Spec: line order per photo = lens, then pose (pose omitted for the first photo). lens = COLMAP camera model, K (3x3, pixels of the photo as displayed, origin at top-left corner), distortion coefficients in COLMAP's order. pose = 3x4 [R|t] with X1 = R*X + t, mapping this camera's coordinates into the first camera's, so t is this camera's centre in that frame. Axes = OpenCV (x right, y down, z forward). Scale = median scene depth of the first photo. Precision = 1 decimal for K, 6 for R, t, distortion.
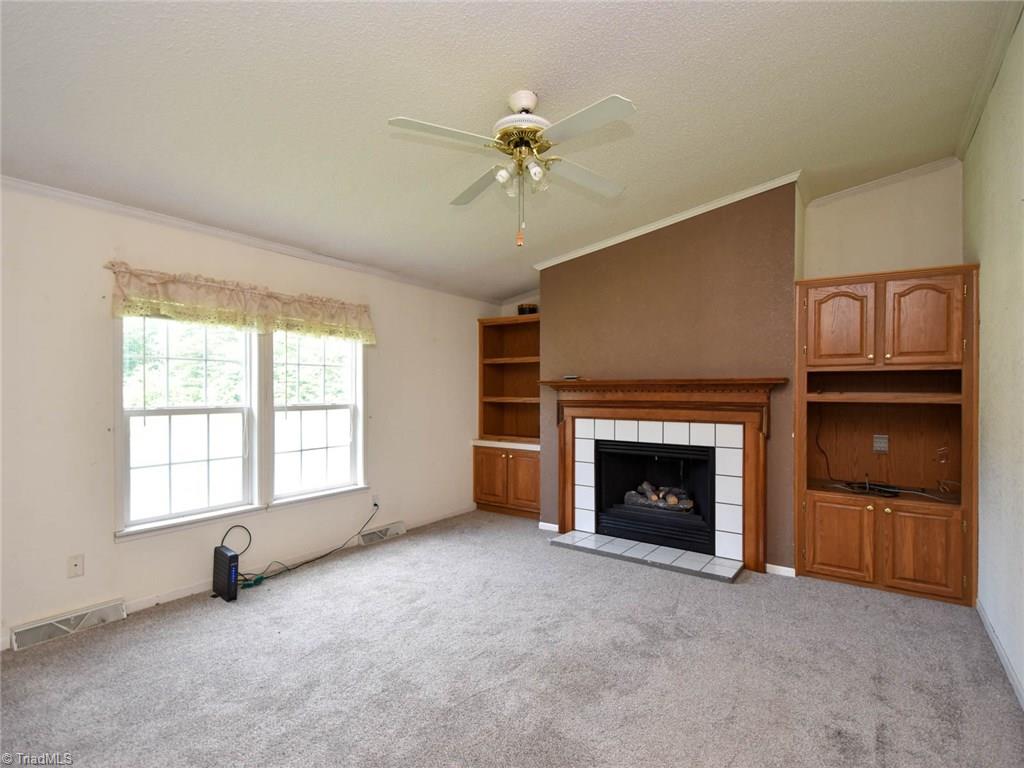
lens RADIAL K [[499.6, 0, 512.6], [0, 499.6, 418.5], [0, 0, 1]] dist [0.002995, 0.000035]
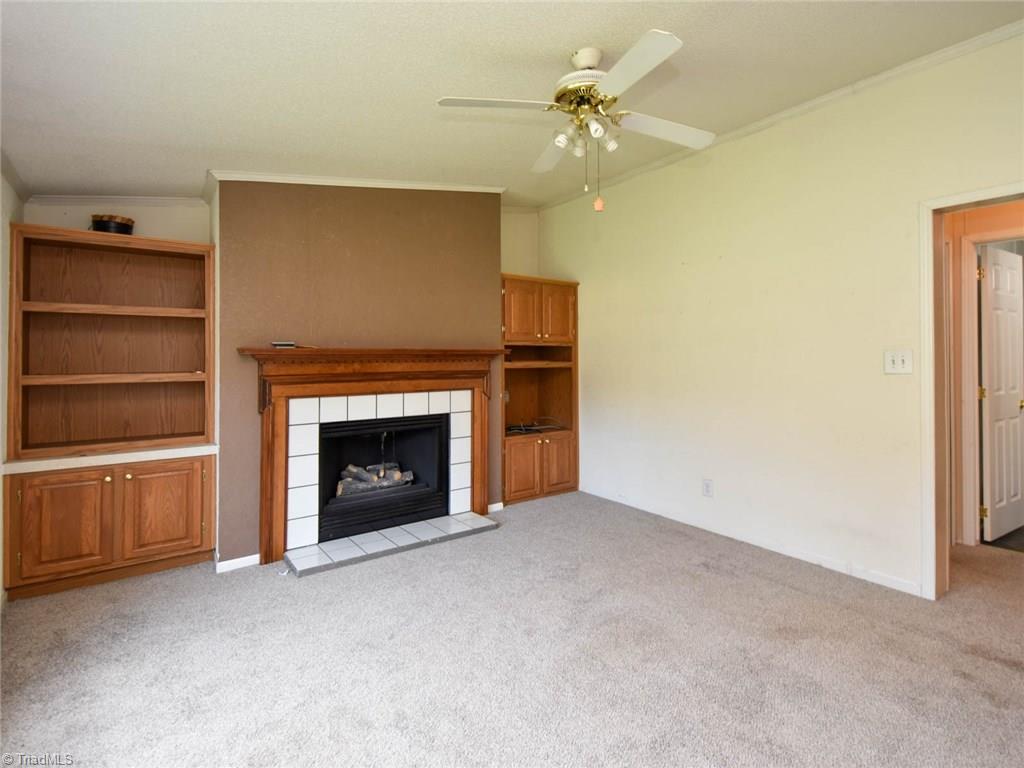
lens RADIAL K [[512.9, 0, 512.0], [0, 512.9, 384.0], [0, 0, 1]] dist [0.003370, 0.000037]
pose [[0.304198, -0.052900, 0.951139, -0.550068], [0.058452, 0.997612, 0.036791, -0.034679], [-0.950814, 0.044404, 0.306564, 0.499946]]
